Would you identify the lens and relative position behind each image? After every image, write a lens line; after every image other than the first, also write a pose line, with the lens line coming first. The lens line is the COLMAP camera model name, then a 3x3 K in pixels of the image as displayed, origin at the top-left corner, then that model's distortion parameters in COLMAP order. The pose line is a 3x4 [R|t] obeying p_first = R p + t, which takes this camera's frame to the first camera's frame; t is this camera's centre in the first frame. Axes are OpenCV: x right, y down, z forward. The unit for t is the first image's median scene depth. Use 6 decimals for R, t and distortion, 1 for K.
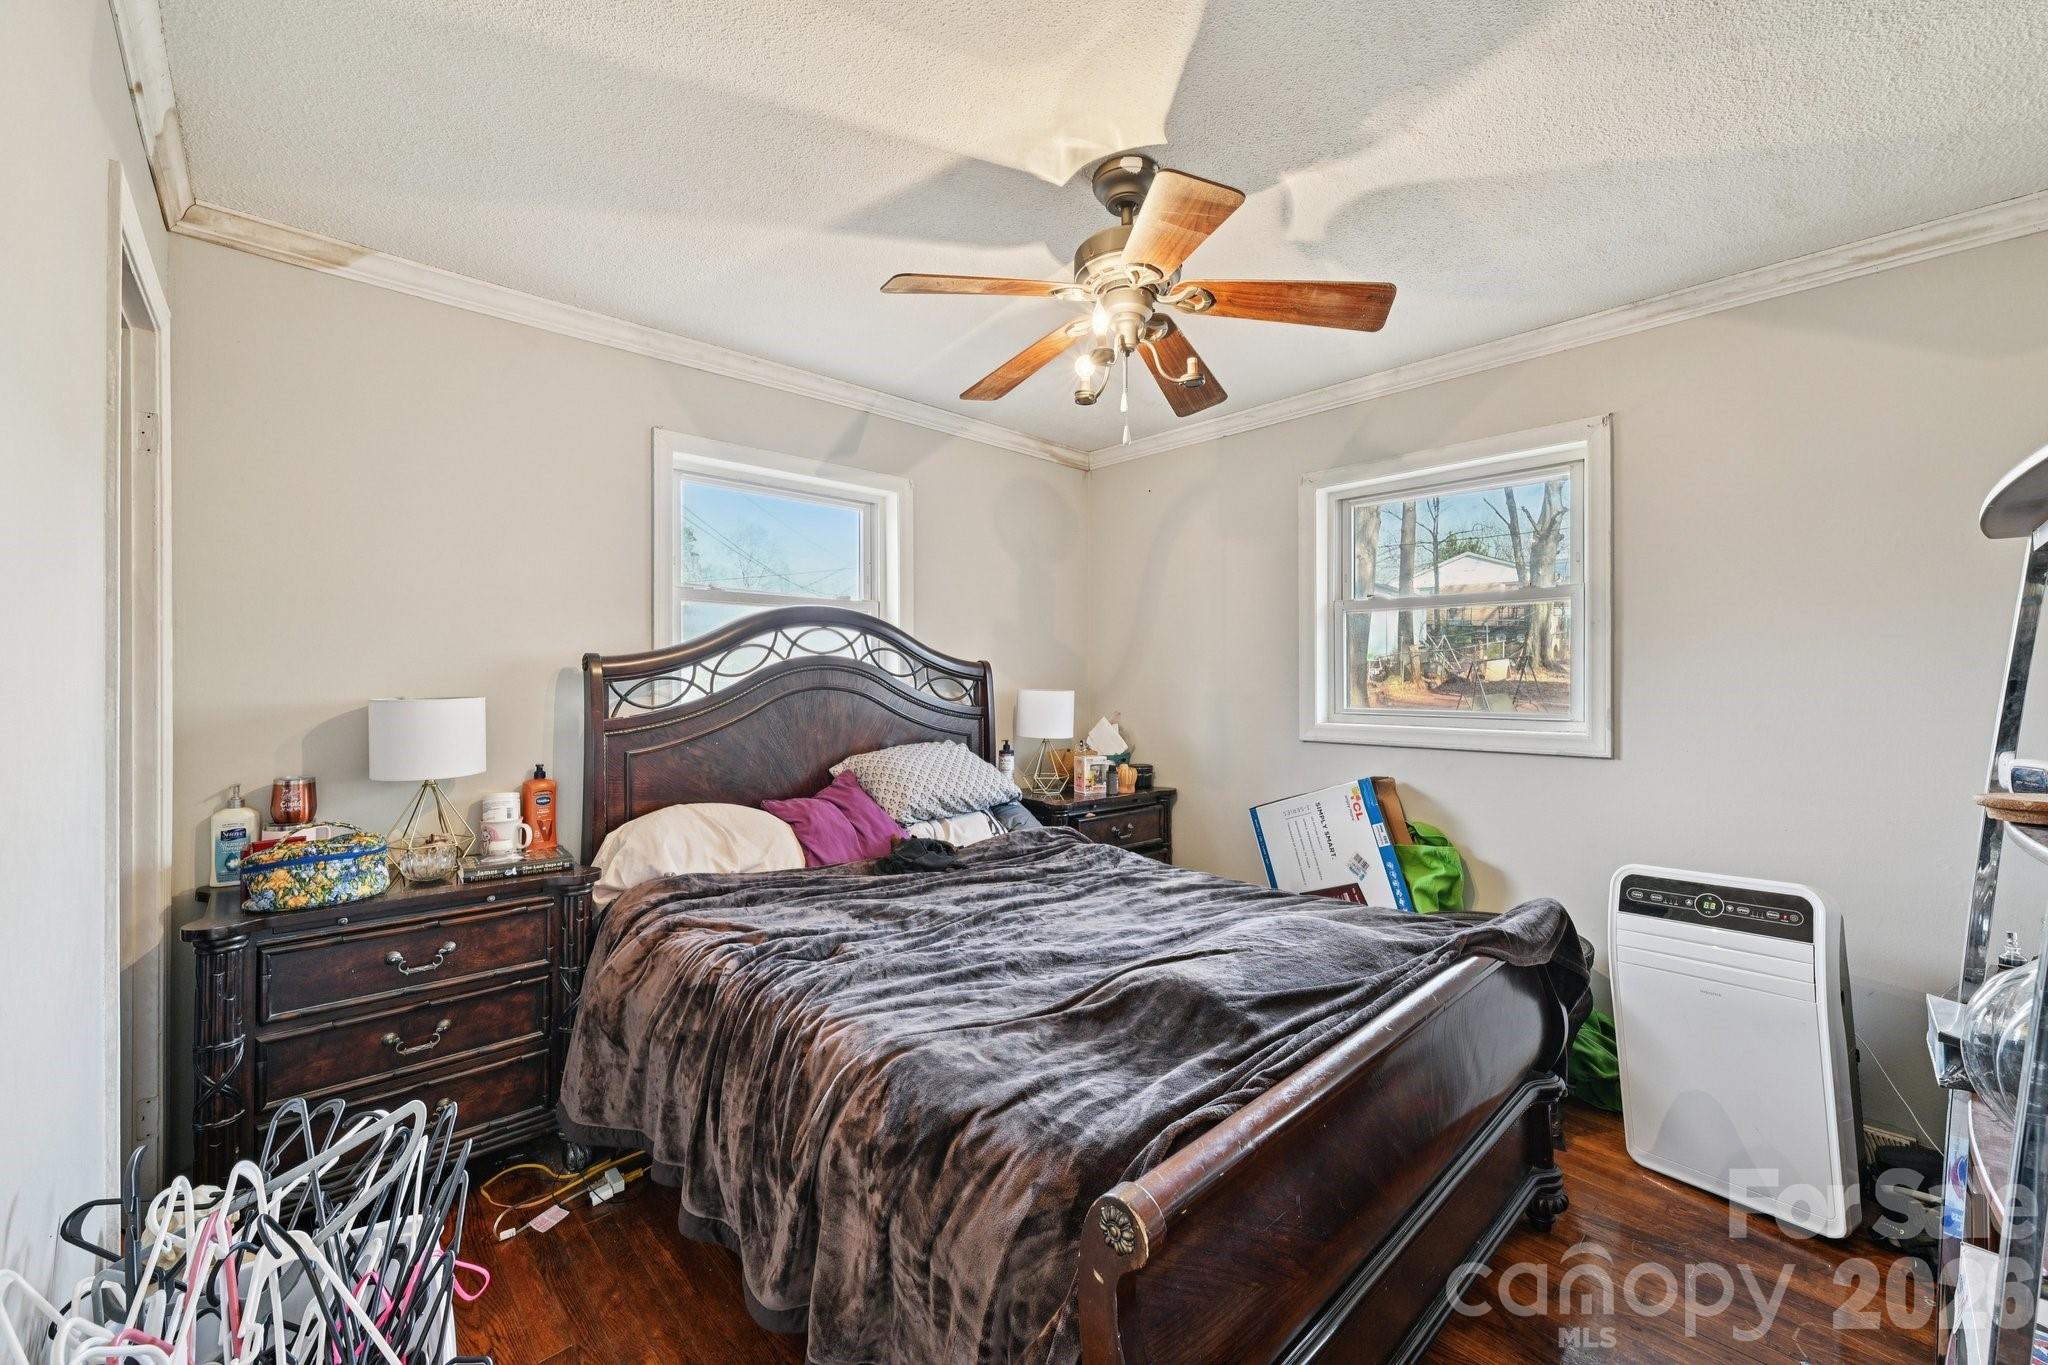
lens RADIAL K [[808.9, 0, 1013.7], [0, 808.9, 678.5], [0, 0, 1]] dist [0.000355, -0.000379]
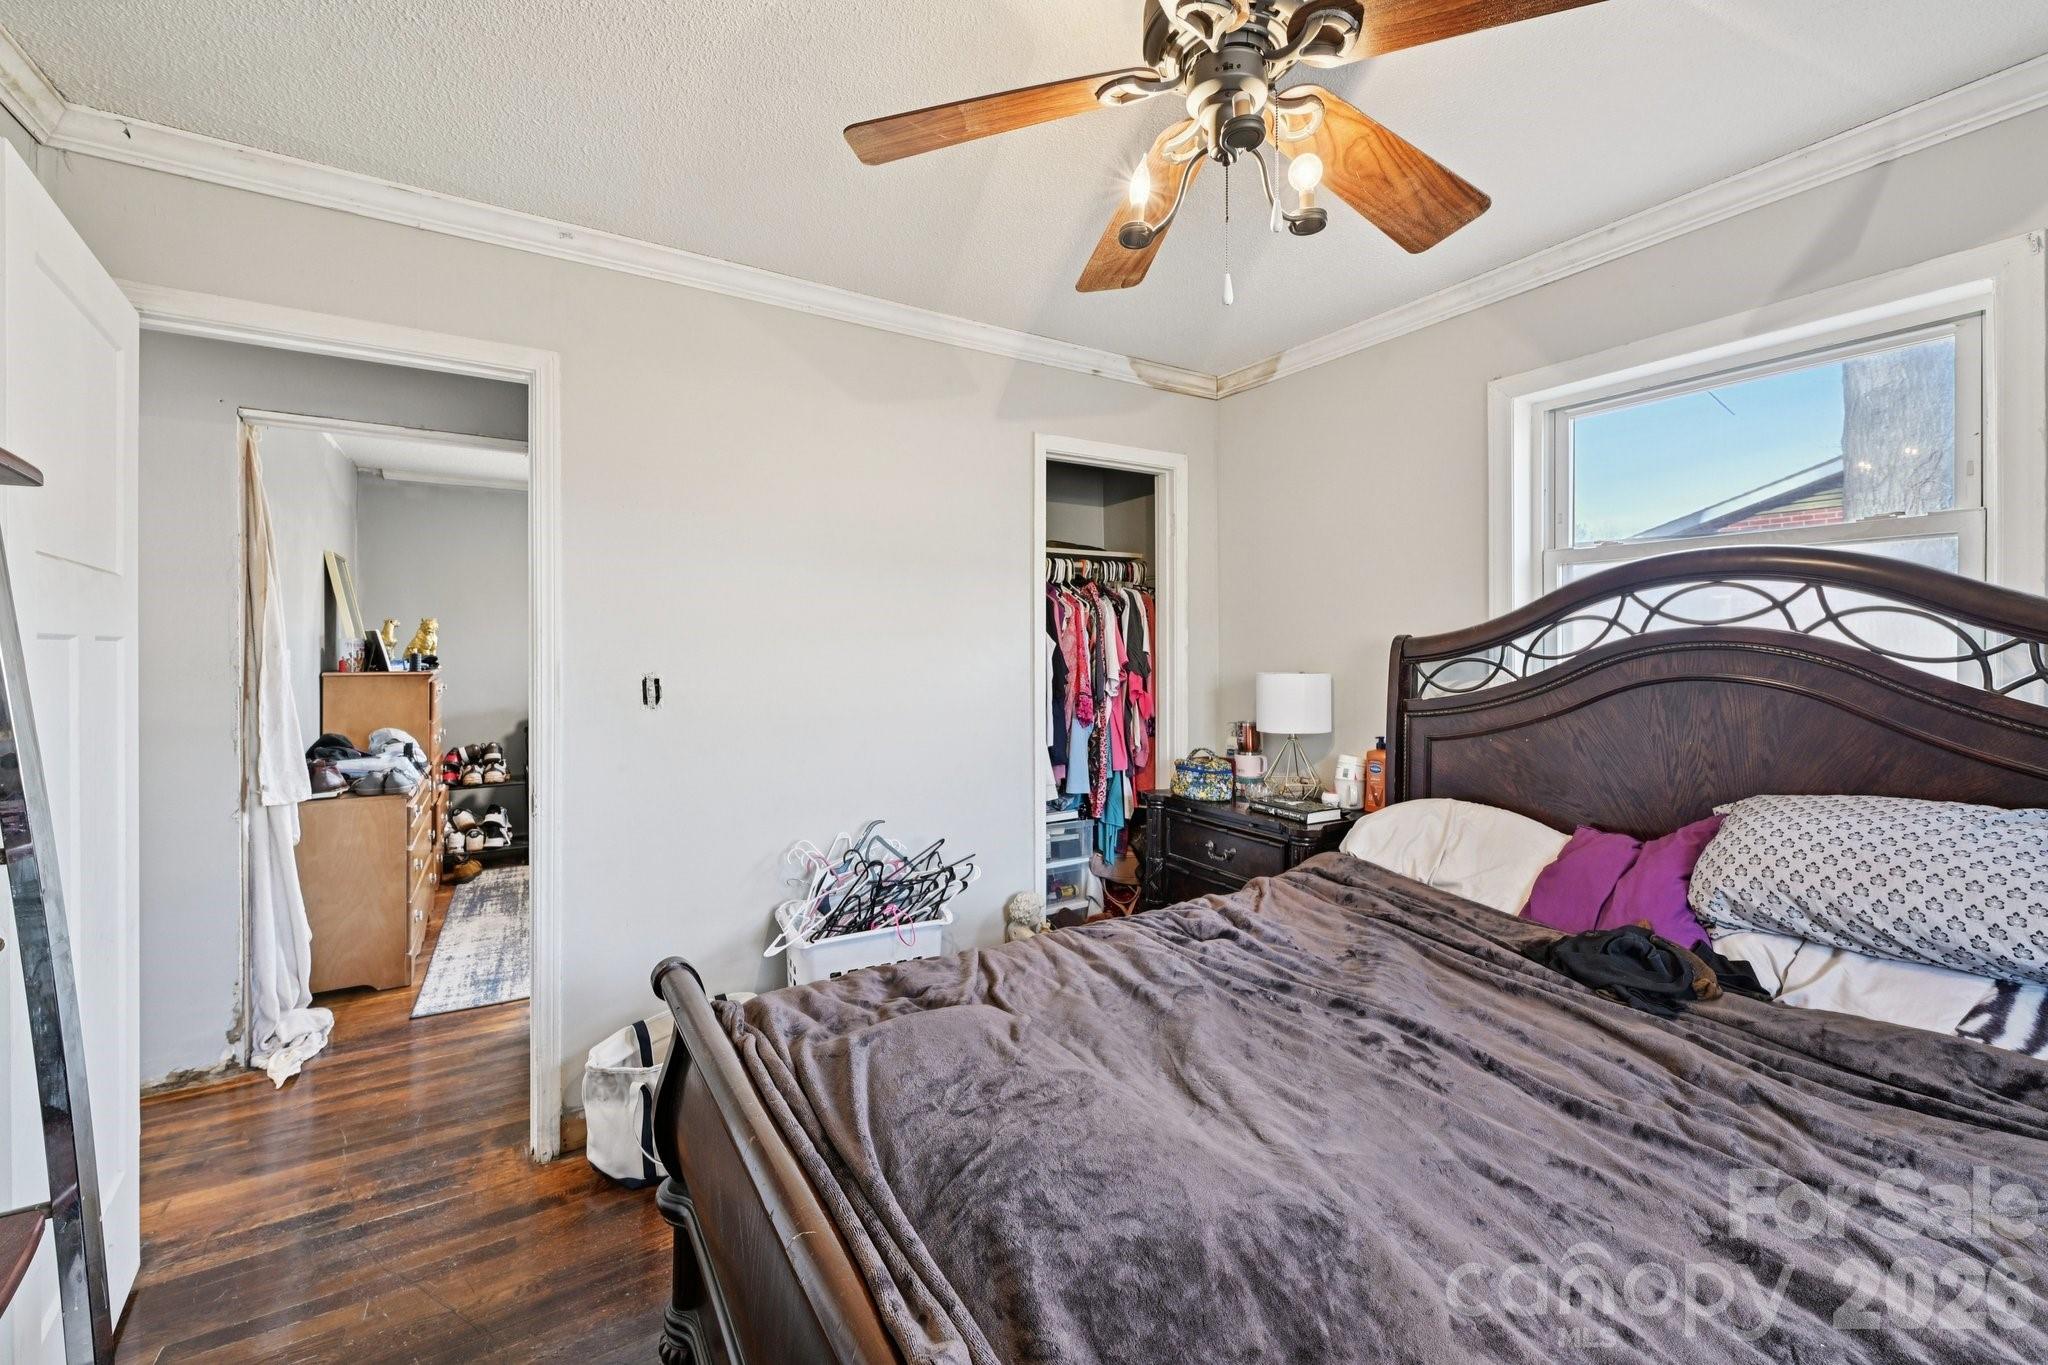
lens RADIAL K [[808.9, 0, 1013.7], [0, 808.9, 655.4], [0, 0, 1]] dist [0.000355, -0.000379]
pose [[-0.189308, 0.008899, -0.981877, 0.523480], [0.000999, 0.999960, 0.008870, -0.013097], [0.981917, 0.000699, -0.189309, 0.625760]]
